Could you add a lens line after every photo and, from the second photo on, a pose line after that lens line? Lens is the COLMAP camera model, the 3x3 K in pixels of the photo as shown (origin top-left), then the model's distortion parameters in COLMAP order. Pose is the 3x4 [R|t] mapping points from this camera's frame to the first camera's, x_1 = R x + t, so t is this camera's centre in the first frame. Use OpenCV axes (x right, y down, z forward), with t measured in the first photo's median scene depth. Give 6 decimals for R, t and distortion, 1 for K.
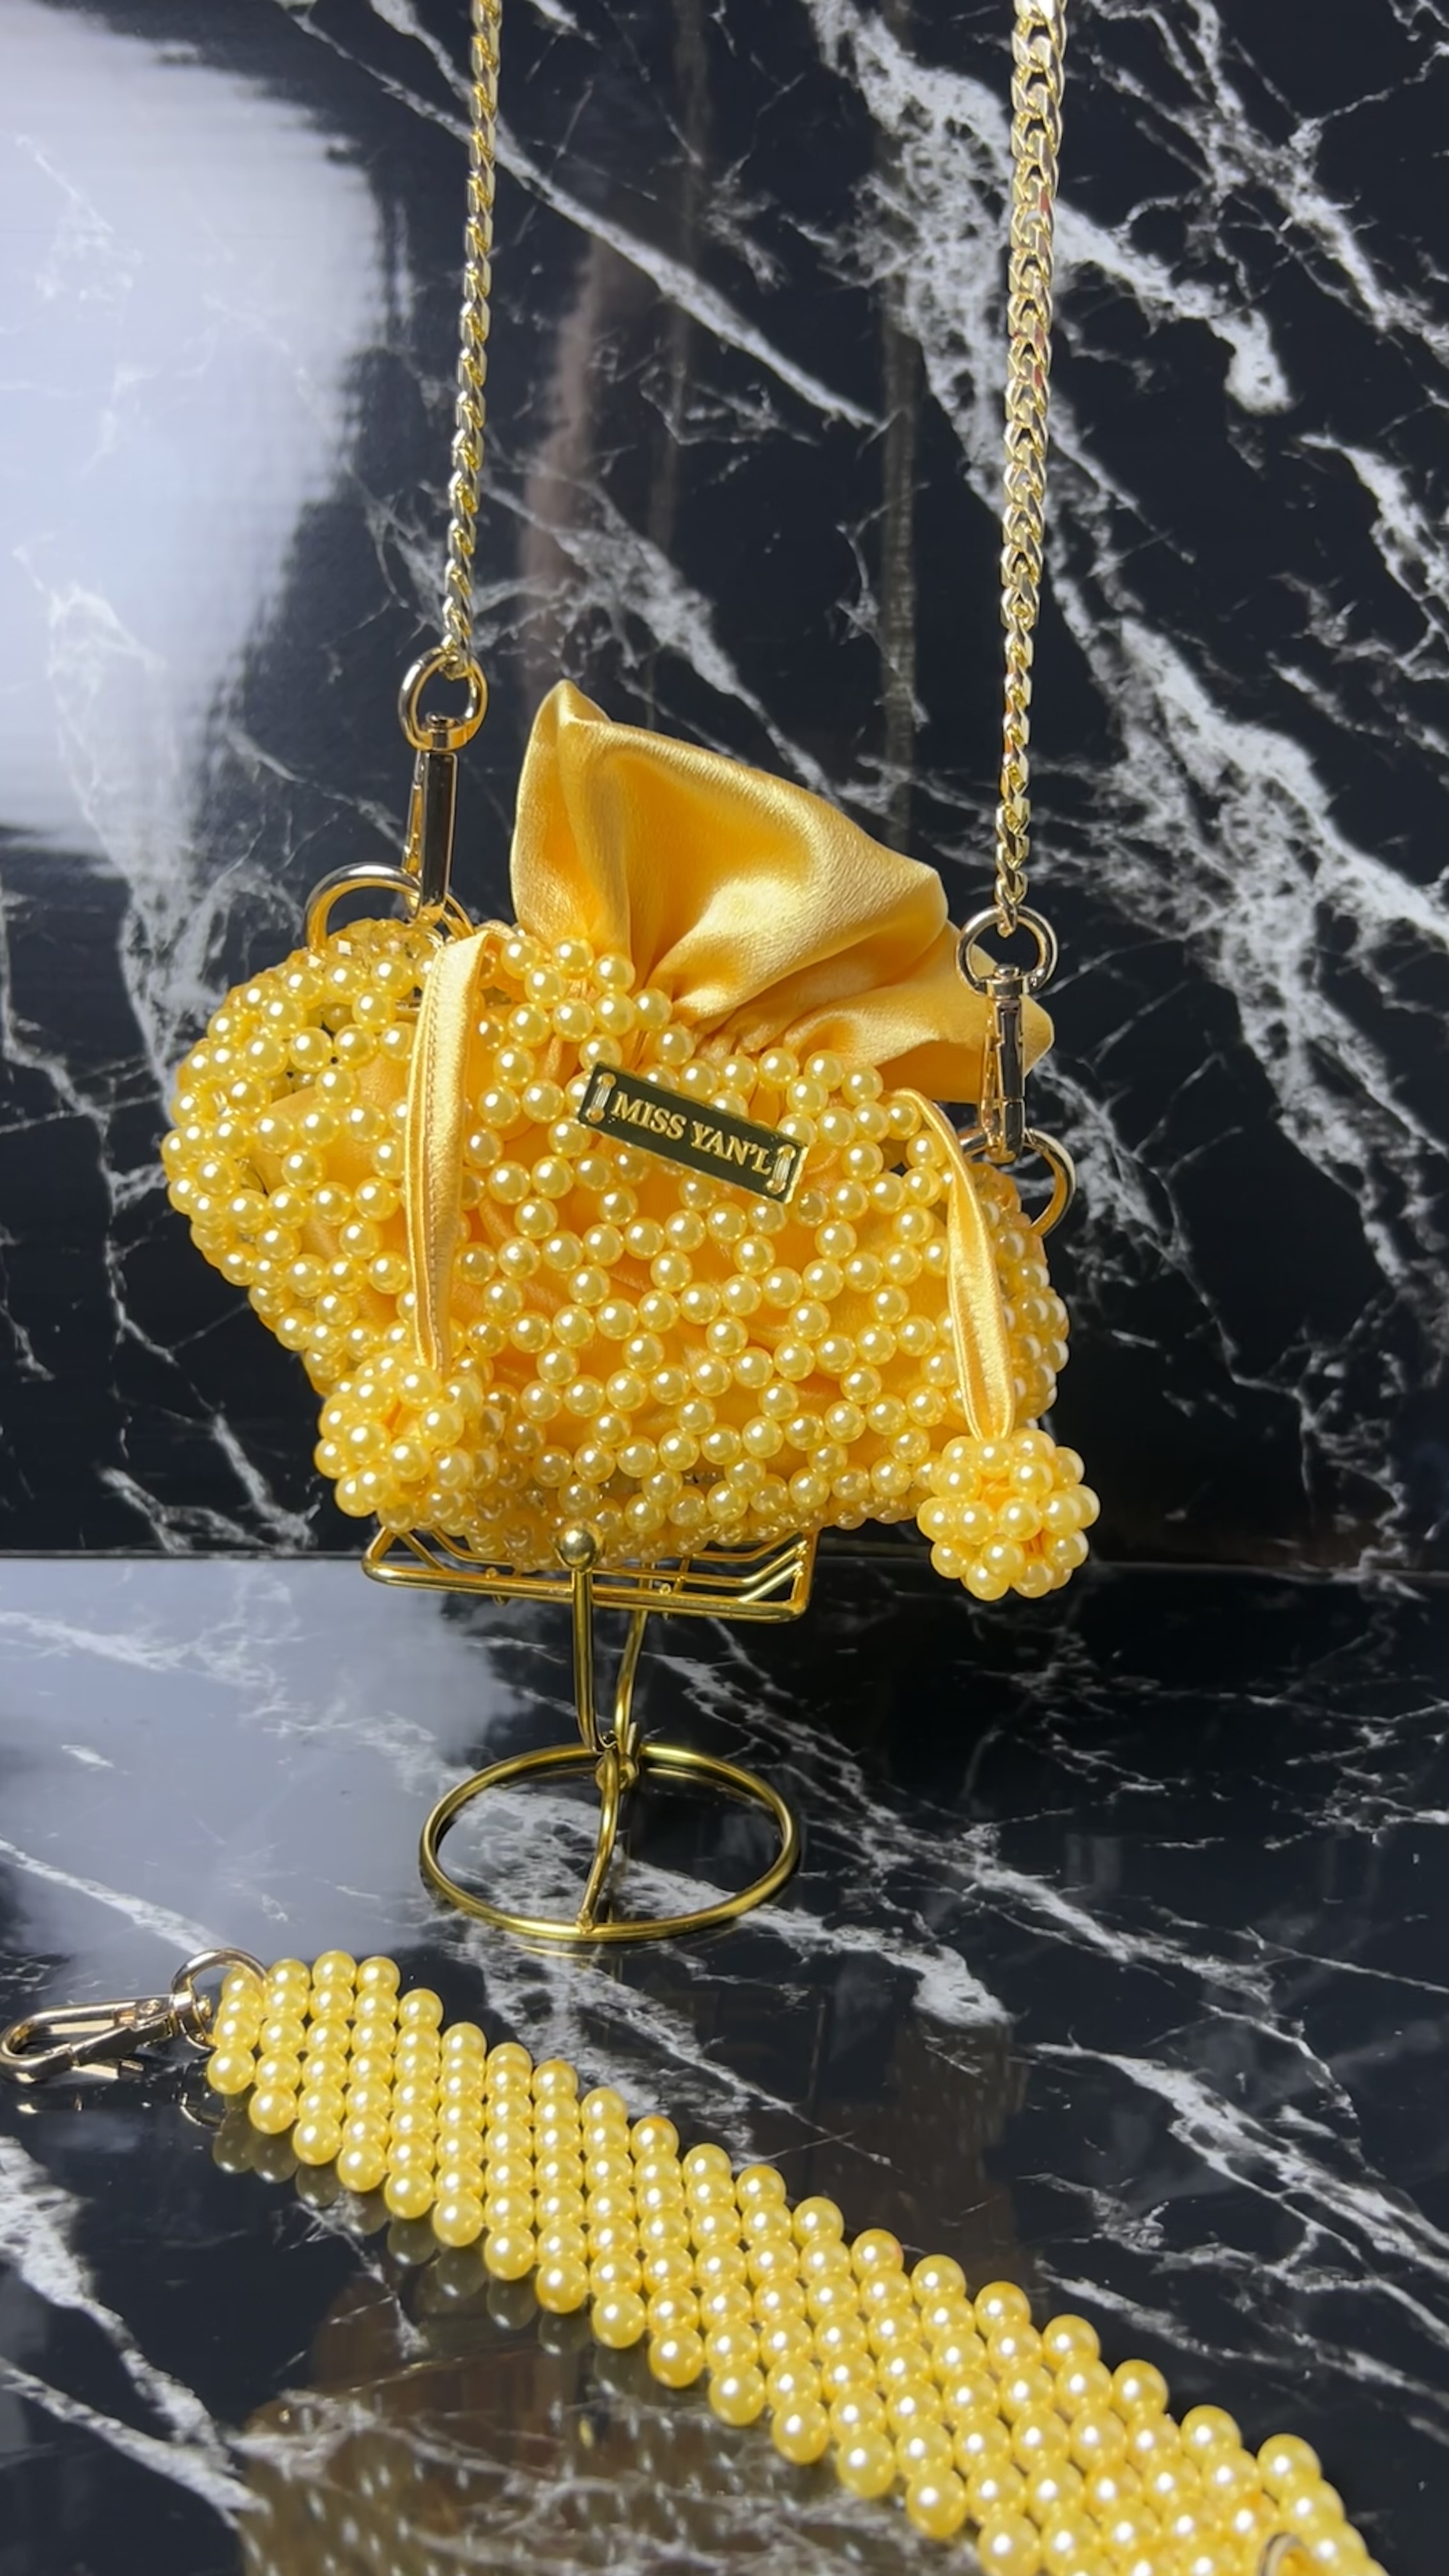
lens RADIAL K [[2254.6, 0, 726.9], [0, 2254.6, 1335.7], [0, 0, 1]] dist [-0.027987, 0.017851]
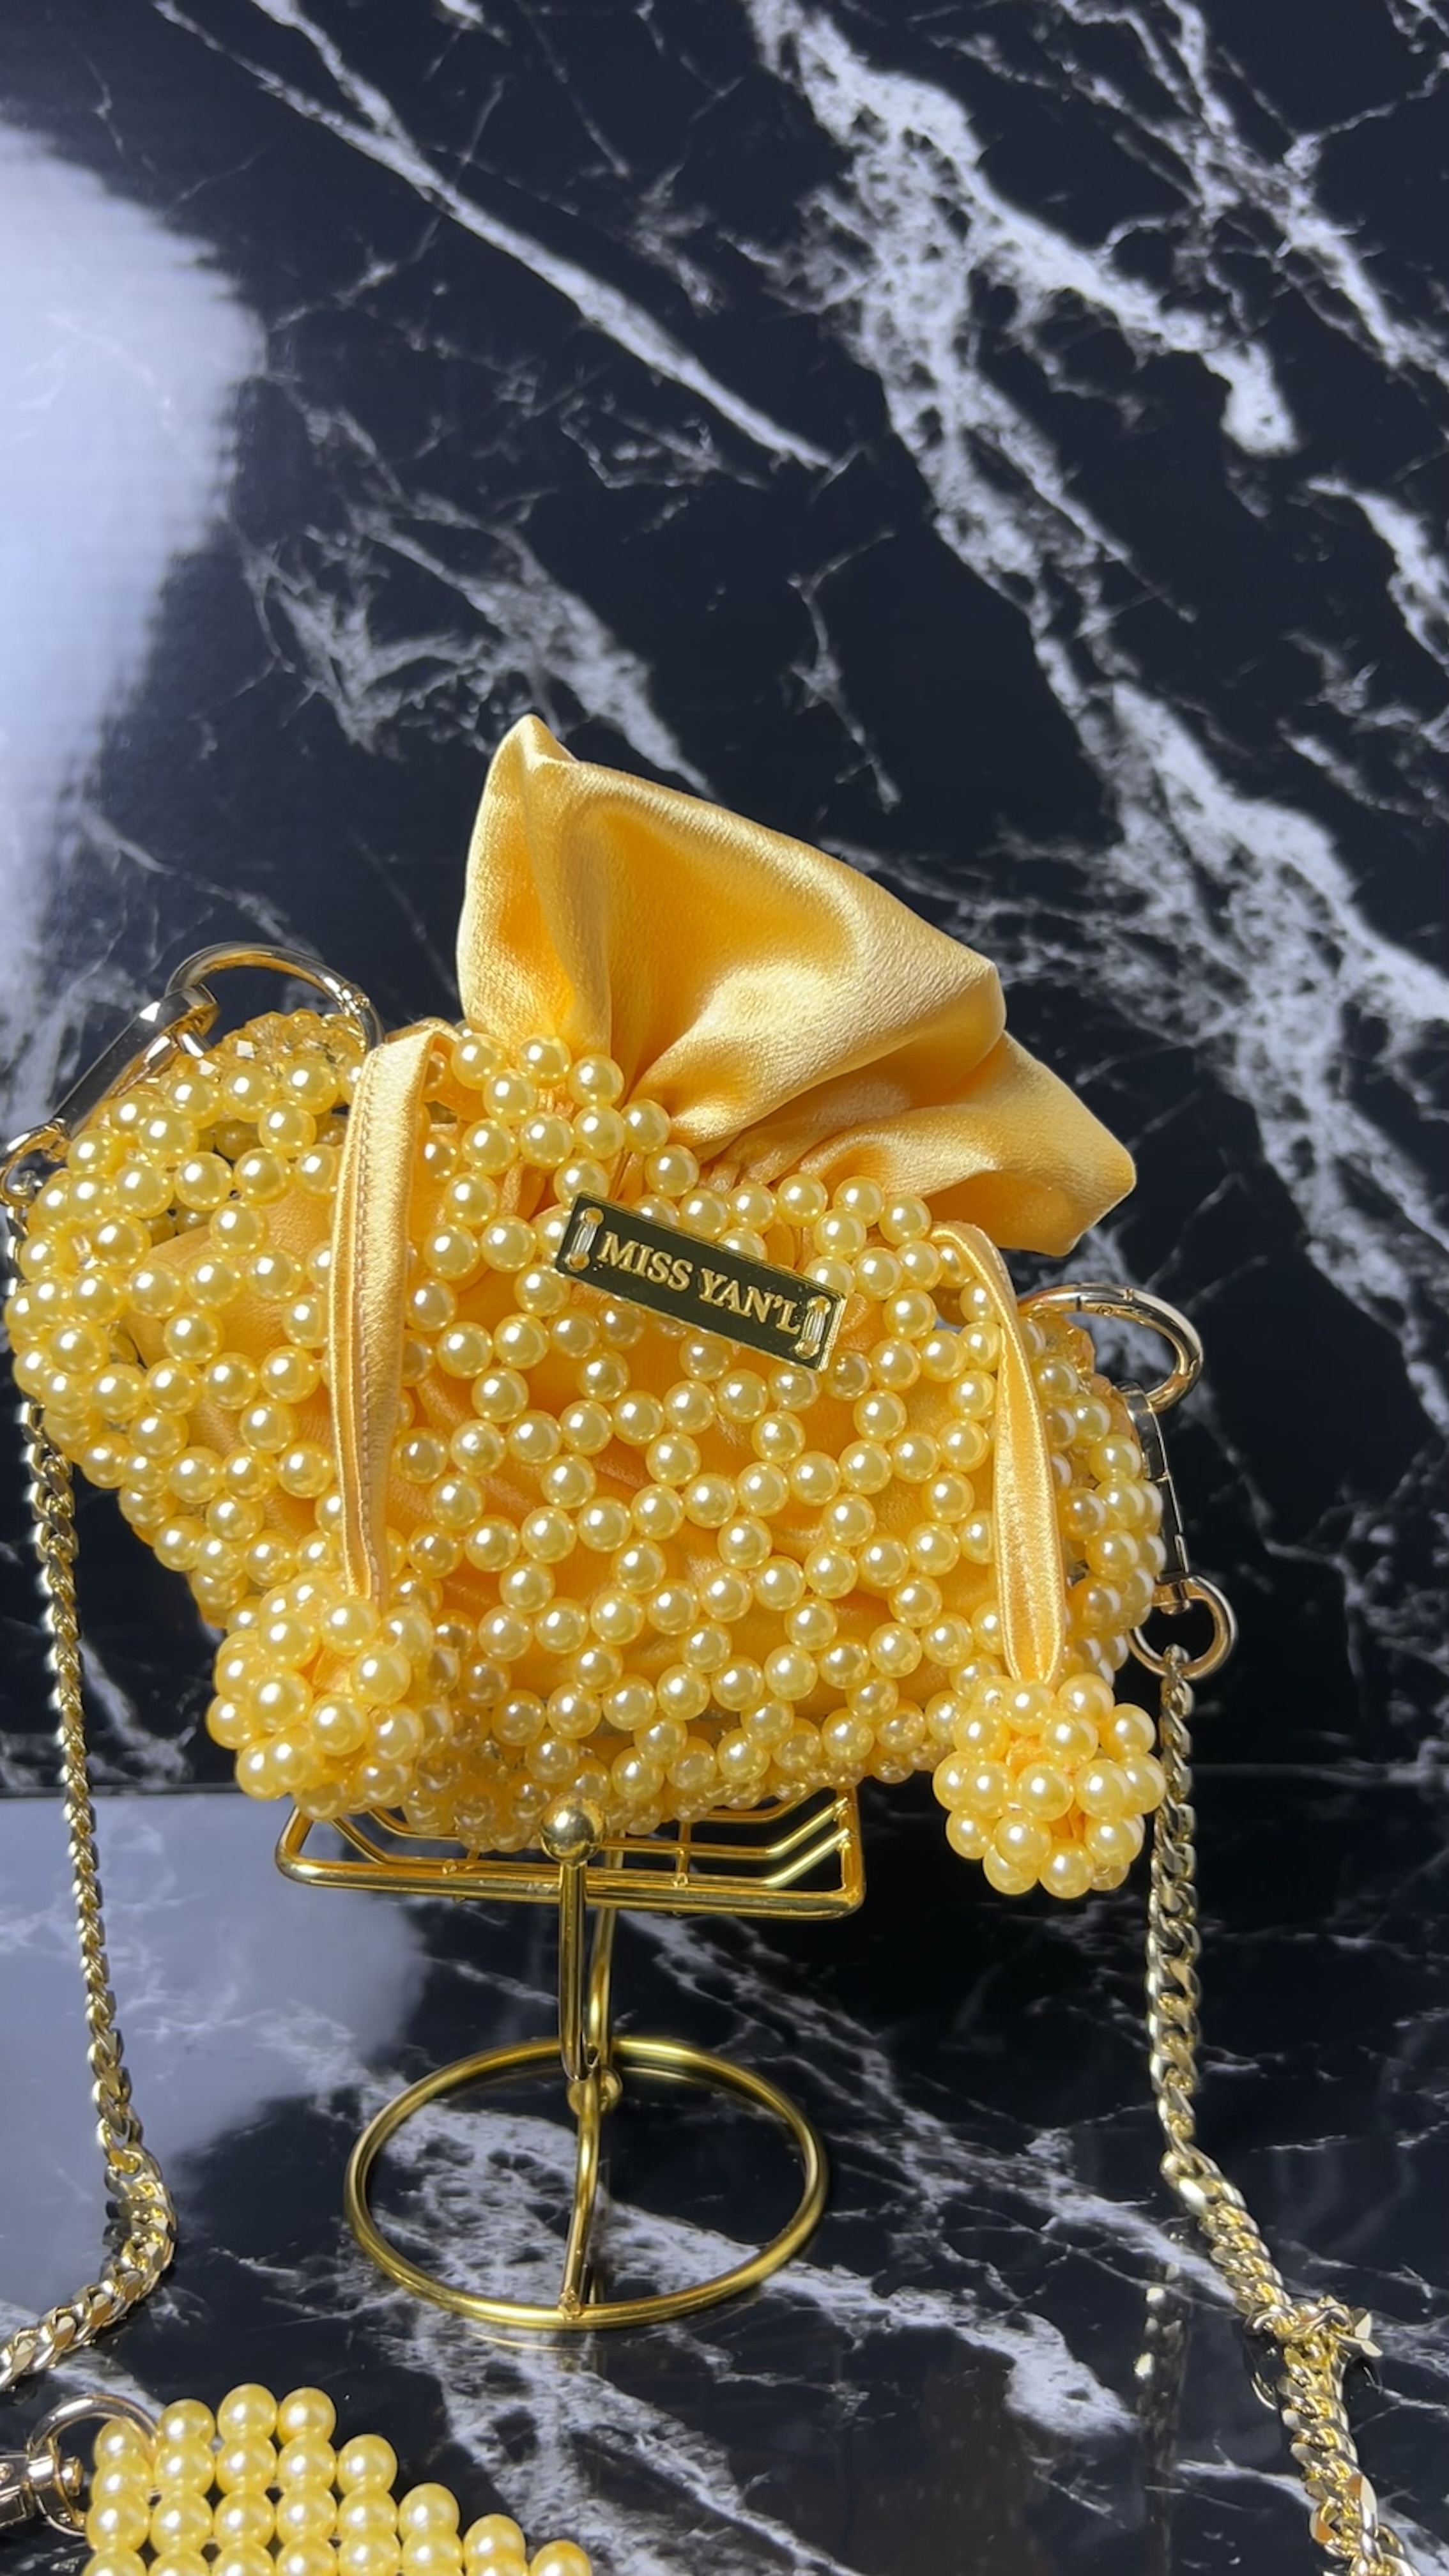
lens RADIAL K [[2254.6, 0, 731.2], [0, 2254.6, 1308.9], [0, 0, 1]] dist [-0.027987, 0.017851]
pose [[0.997357, -0.019691, 0.069940, -0.040984], [0.024385, 0.997461, -0.066916, -0.020366], [-0.068445, 0.068445, 0.995304, 0.154416]]
